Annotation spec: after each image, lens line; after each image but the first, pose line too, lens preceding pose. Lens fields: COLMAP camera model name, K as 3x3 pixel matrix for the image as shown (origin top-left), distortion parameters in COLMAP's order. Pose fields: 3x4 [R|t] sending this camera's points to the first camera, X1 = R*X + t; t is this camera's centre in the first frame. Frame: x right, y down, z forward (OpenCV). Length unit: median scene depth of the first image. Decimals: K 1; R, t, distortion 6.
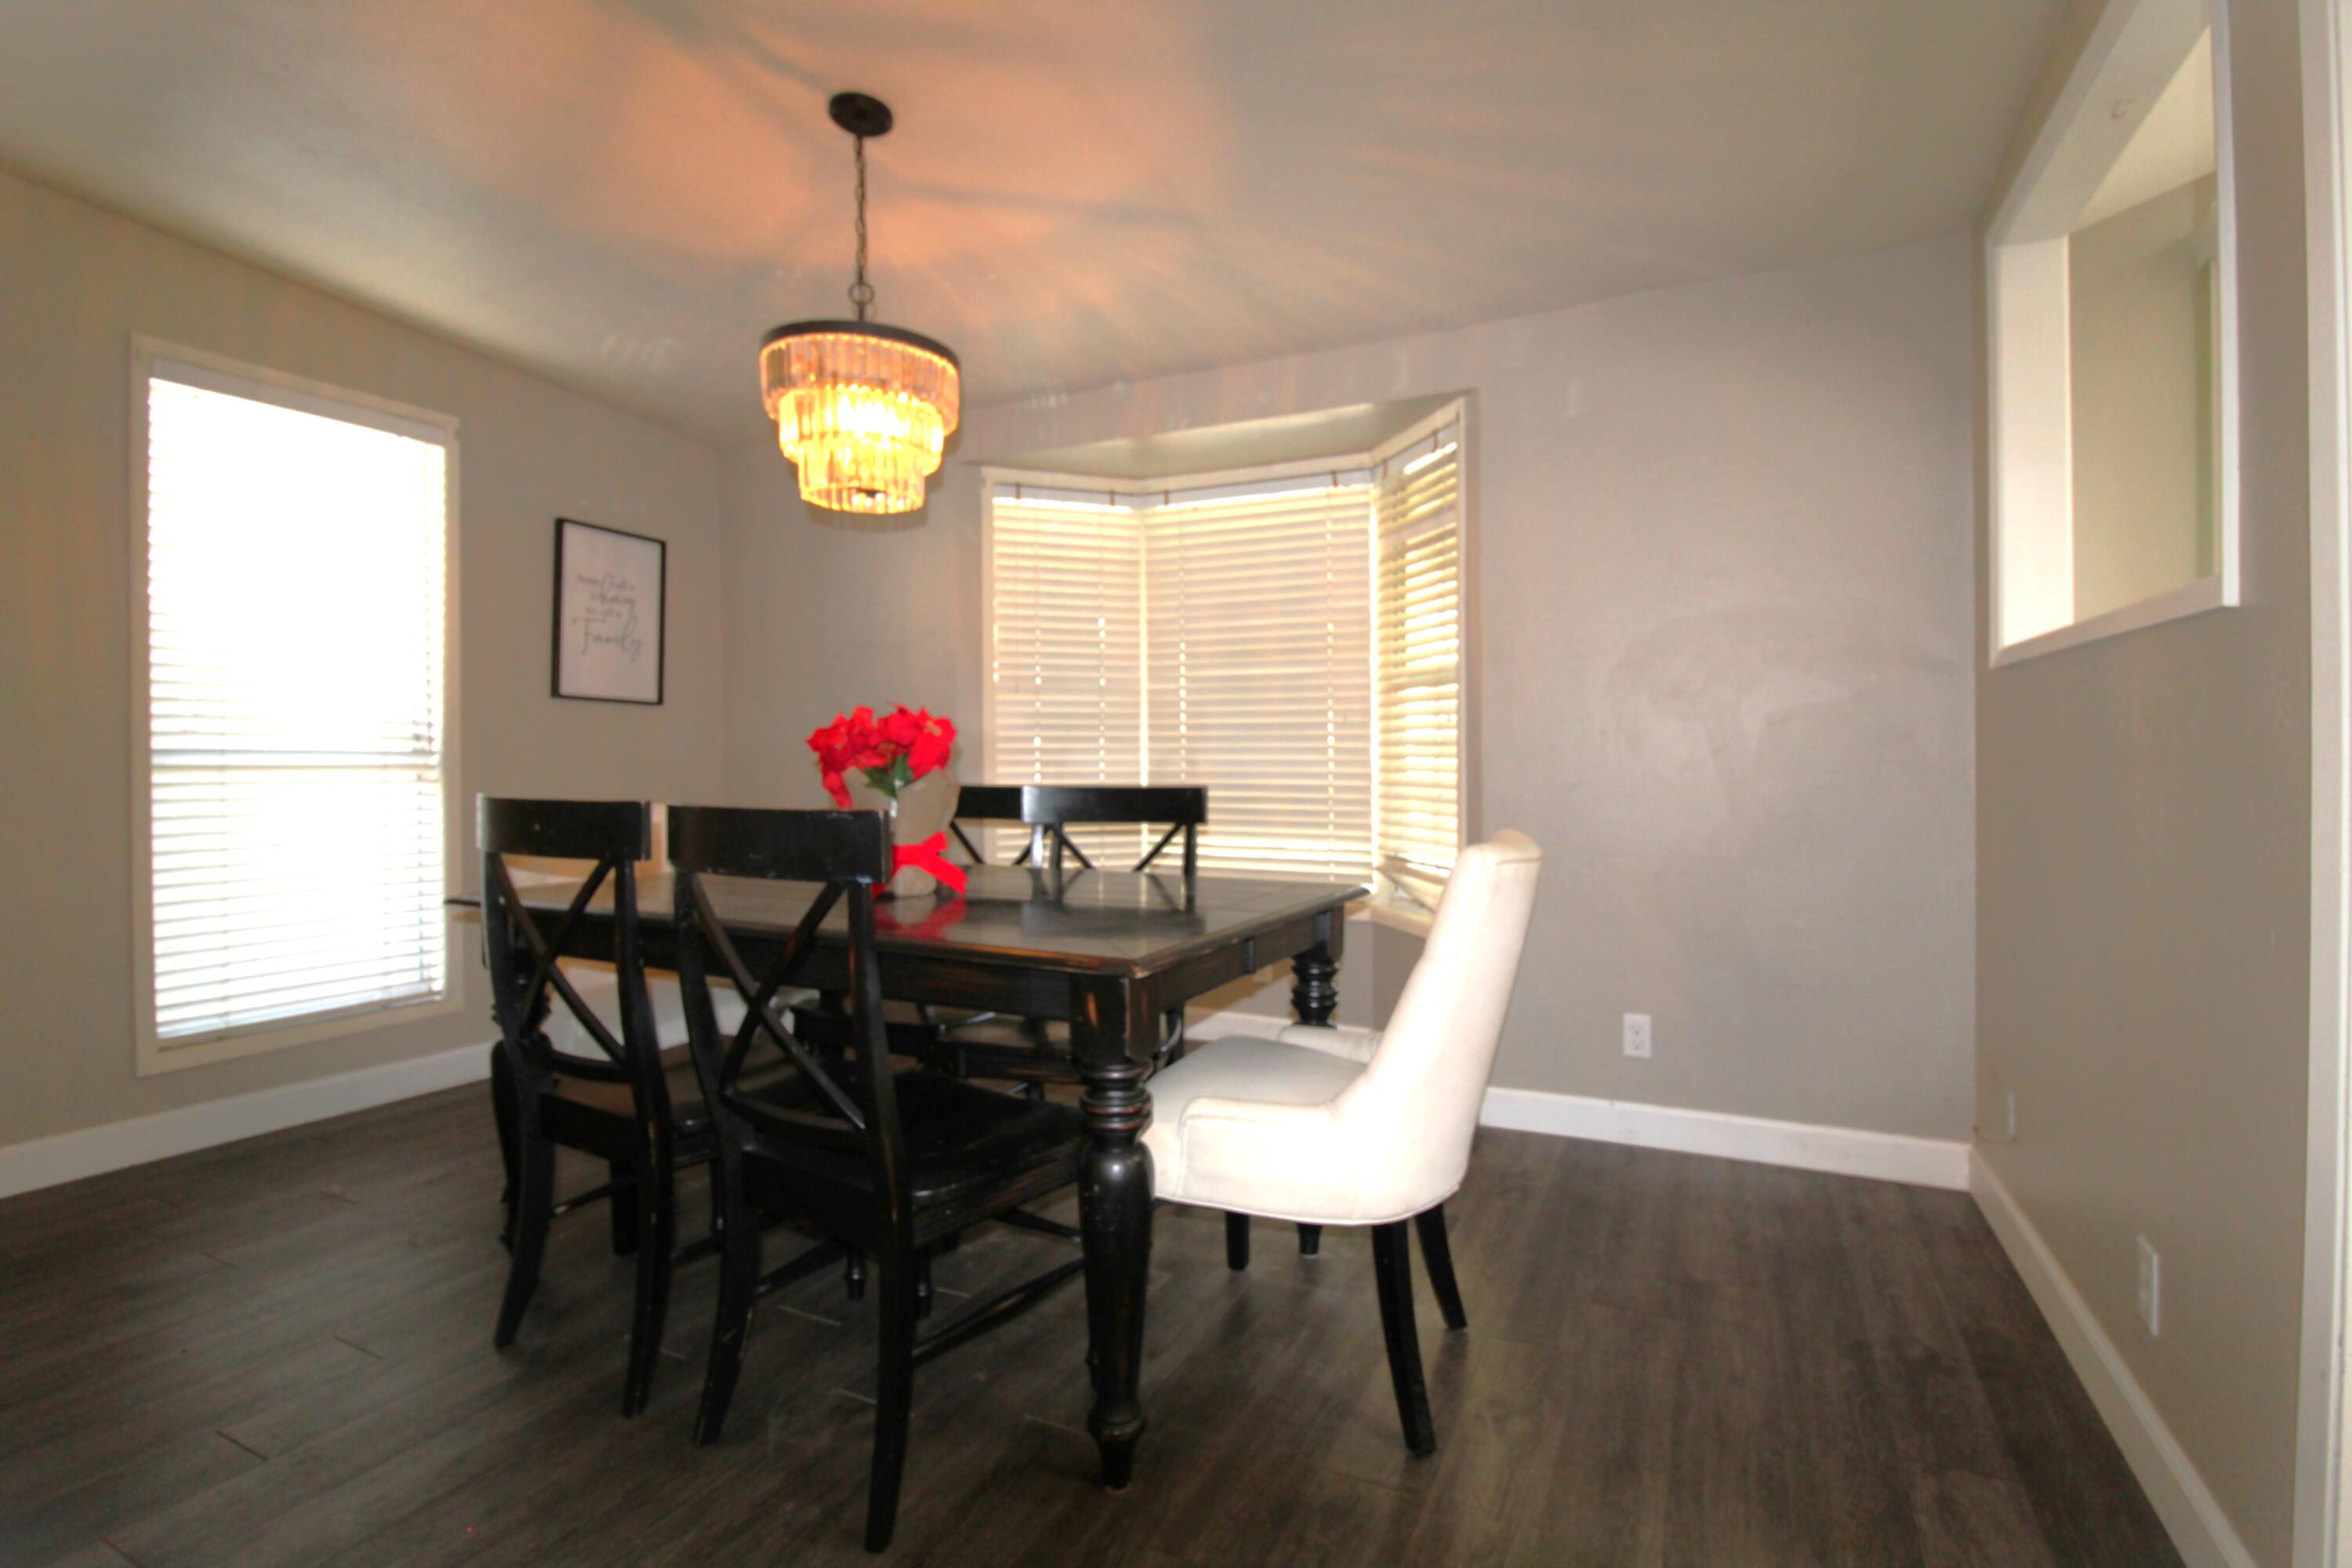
lens RADIAL K [[1090.3, 0, 1193.6], [0, 1090.3, 758.2], [0, 0, 1]] dist [-0.002384, -0.012331]
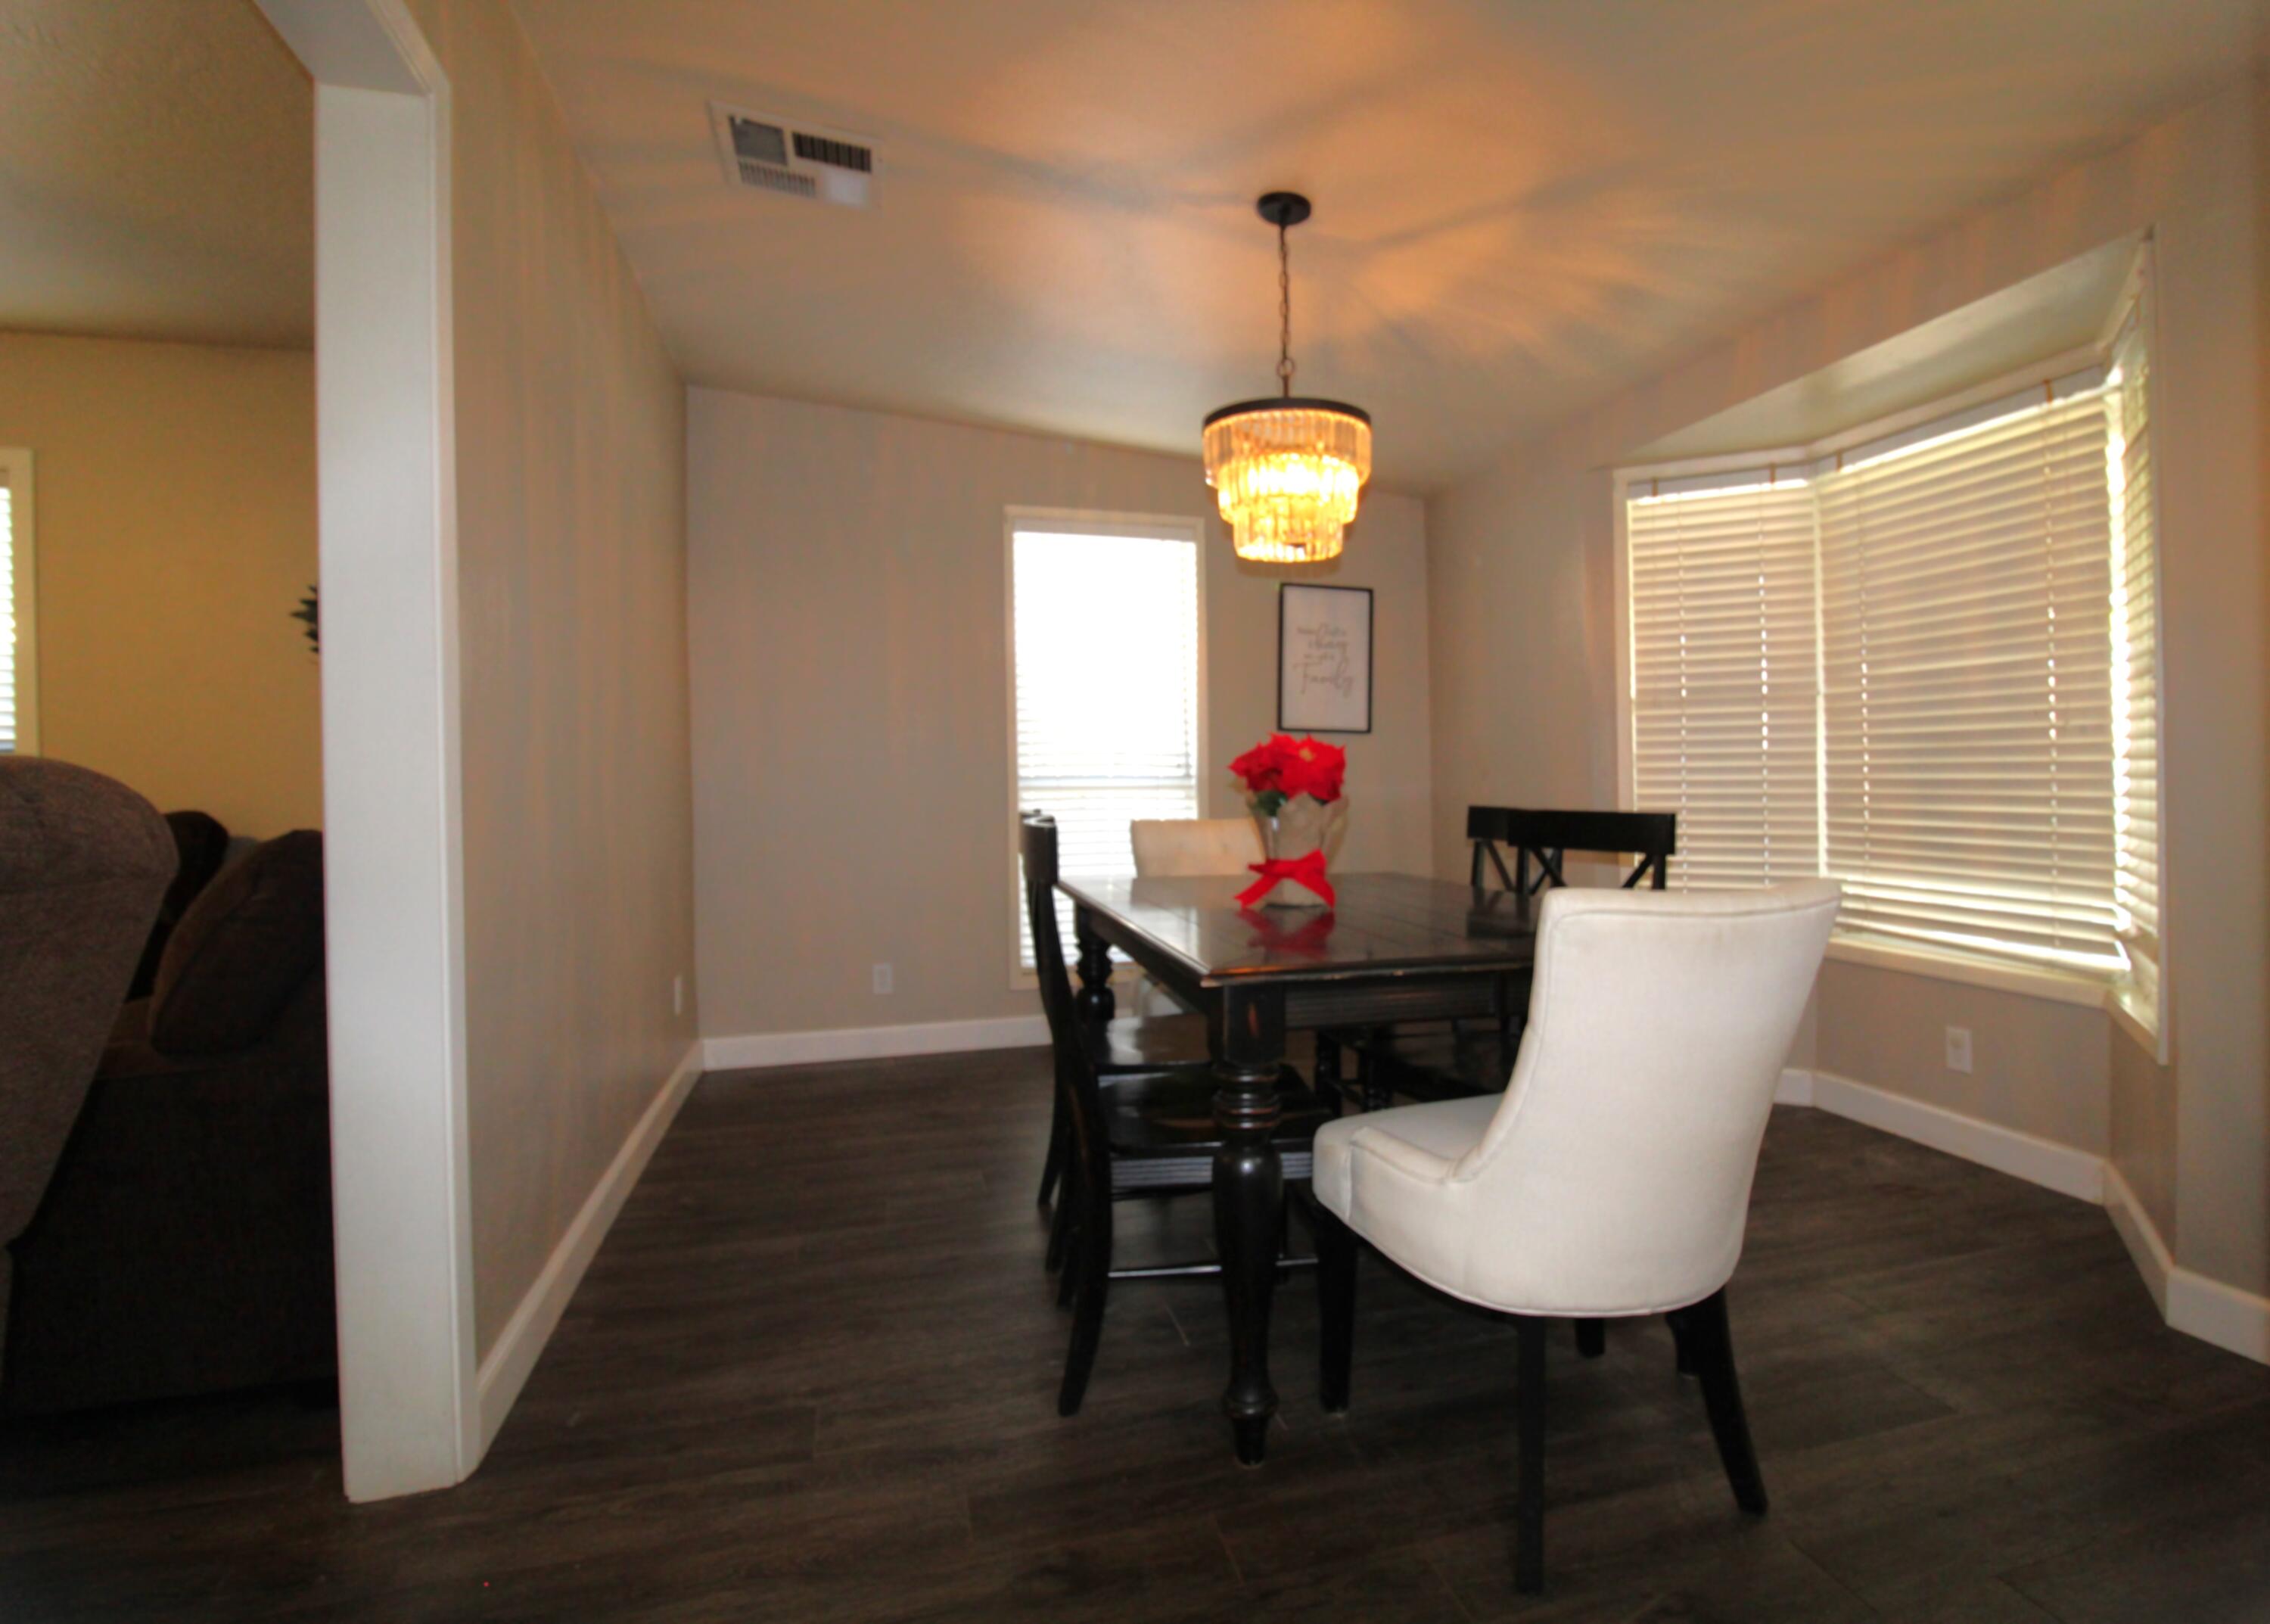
lens RADIAL K [[1125.9, 0, 1230.3], [0, 1125.9, 781.2], [0, 0, 1]] dist [0.002333, -0.000028]
pose [[0.685726, -0.002335, -0.727856, 0.285372], [0.006742, 0.999972, 0.003144, -0.003106], [0.727829, -0.007063, 0.685722, 0.087896]]
